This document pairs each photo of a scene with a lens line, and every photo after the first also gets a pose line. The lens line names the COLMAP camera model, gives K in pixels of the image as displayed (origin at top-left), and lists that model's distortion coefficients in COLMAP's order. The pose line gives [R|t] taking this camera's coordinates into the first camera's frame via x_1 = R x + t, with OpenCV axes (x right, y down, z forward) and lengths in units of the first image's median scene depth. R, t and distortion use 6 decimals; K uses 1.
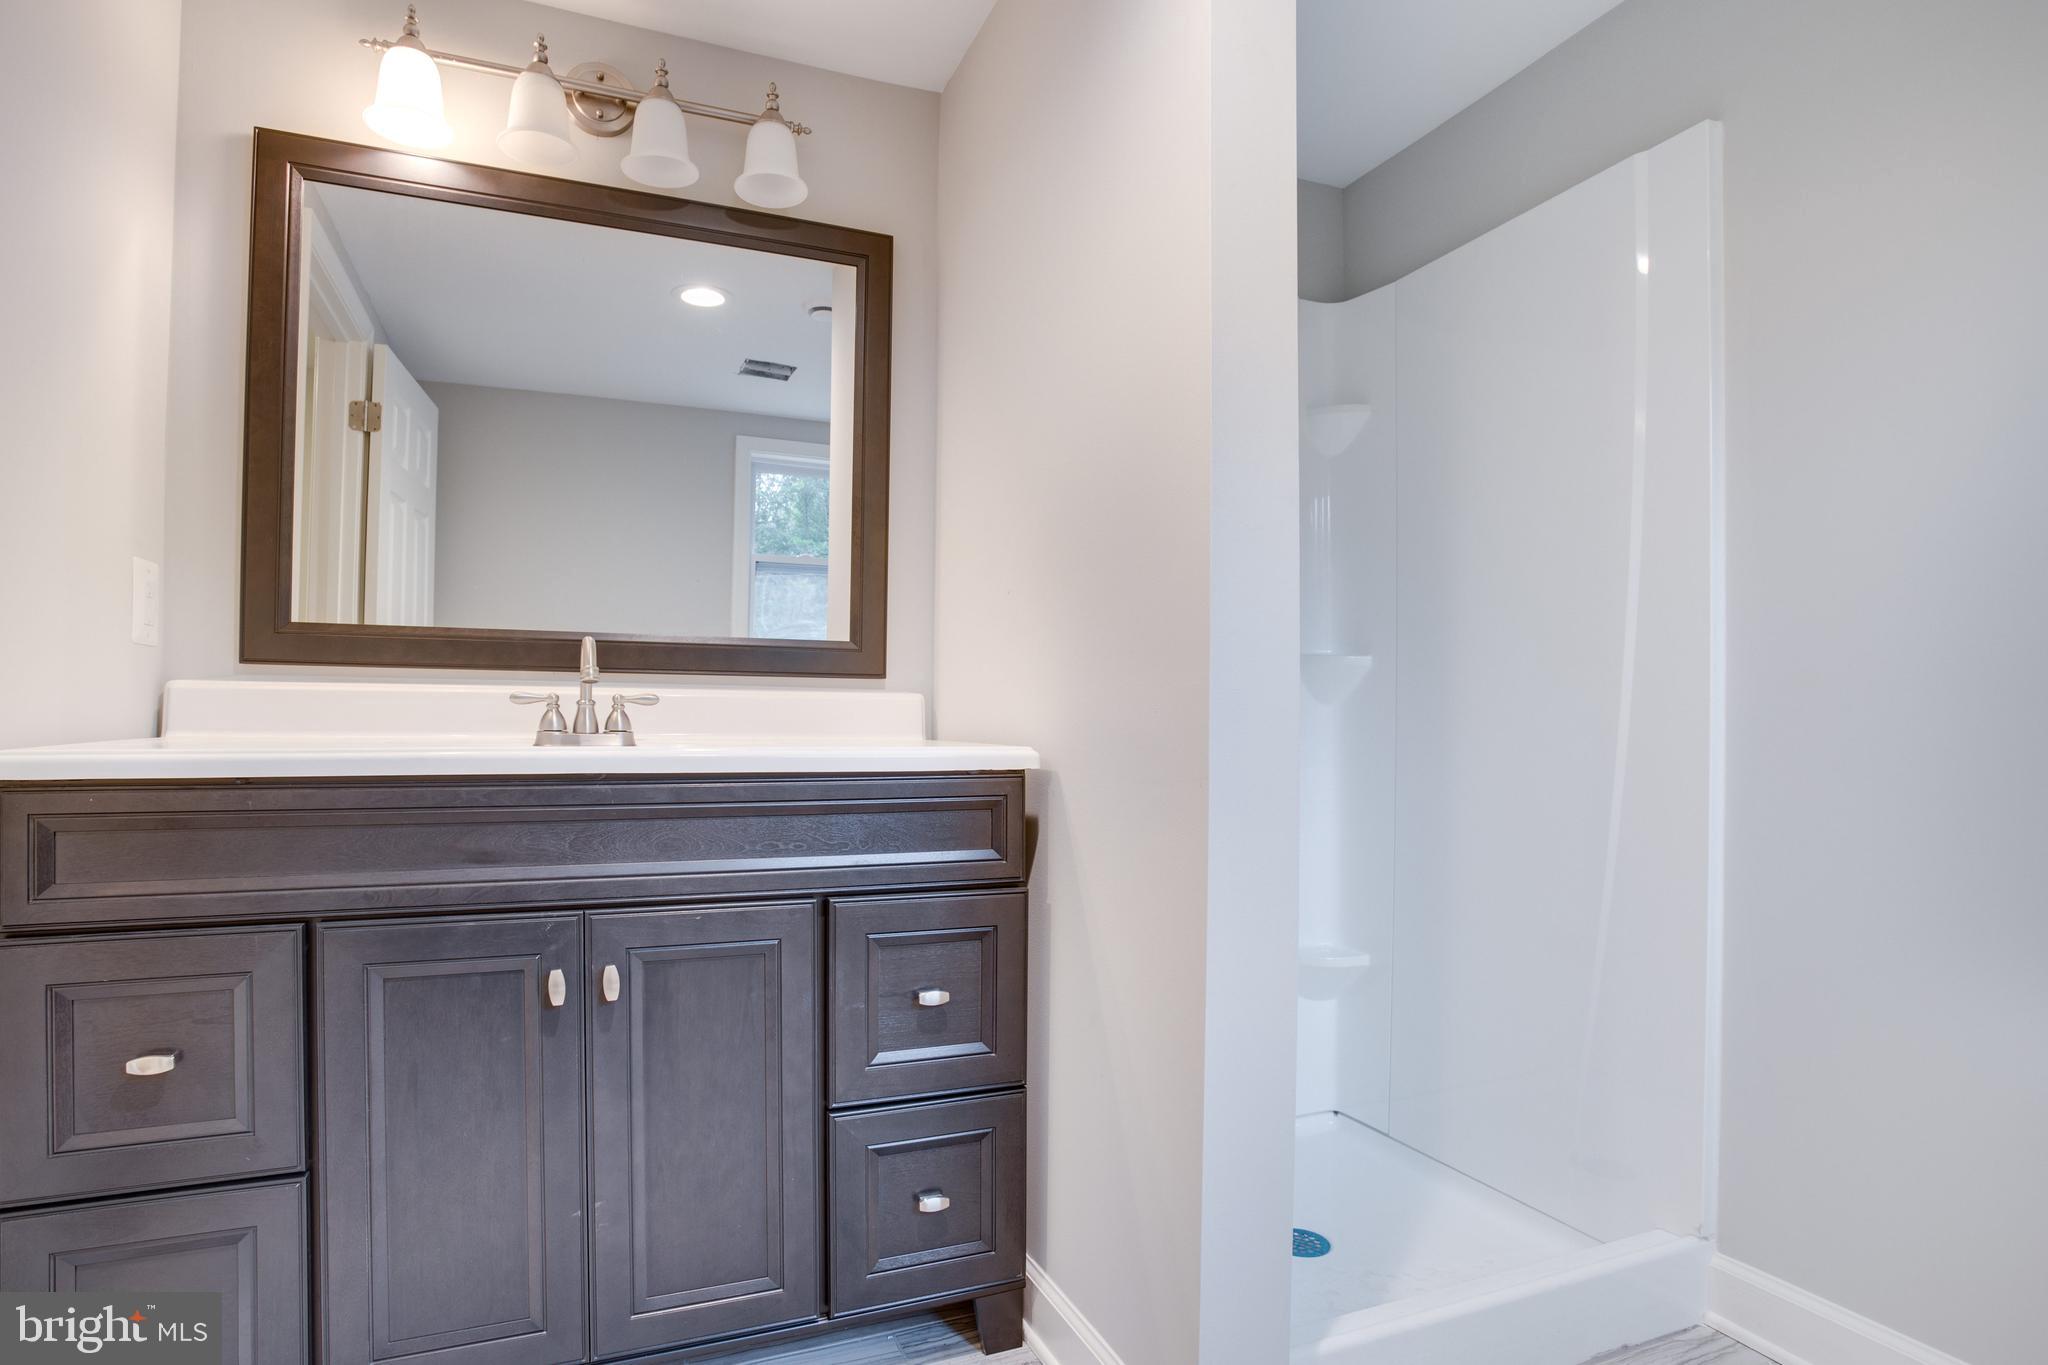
lens RADIAL K [[1063.2, 0, 1023.2], [0, 1063.2, 695.7], [0, 0, 1]] dist [-0.033796, 0.000706]
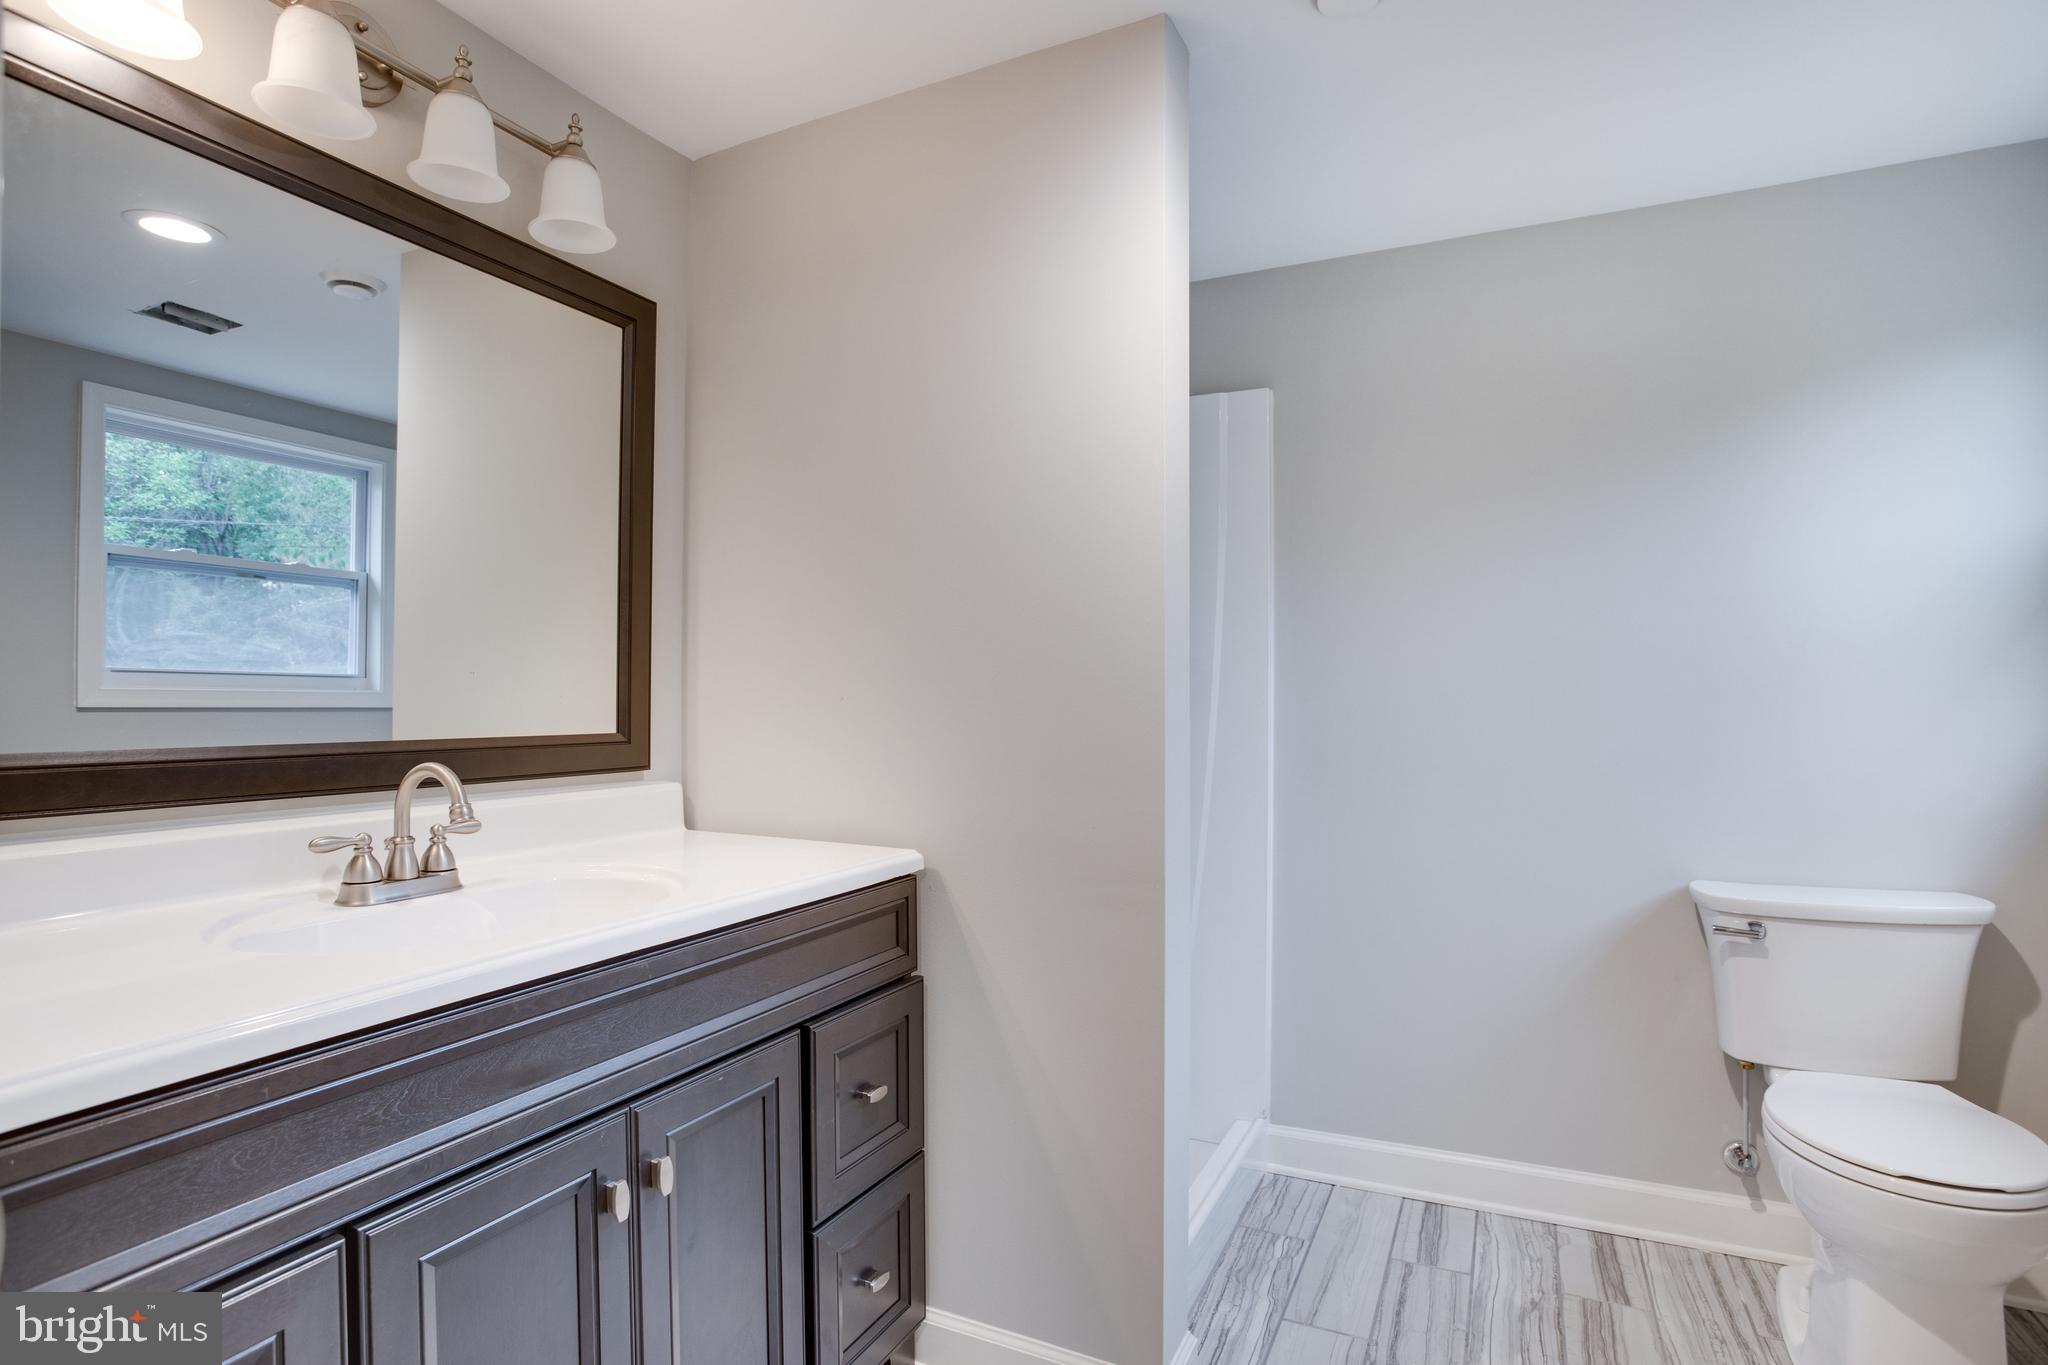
lens RADIAL K [[983.8, 0, 1062.6], [0, 983.8, 694.2], [0, 0, 1]] dist [-0.044216, 0.017621]
pose [[0.743999, 0.004765, 0.668164, -0.481448], [-0.017075, 0.999784, 0.011883, -0.110503], [-0.667963, -0.020250, 0.743919, 0.107132]]
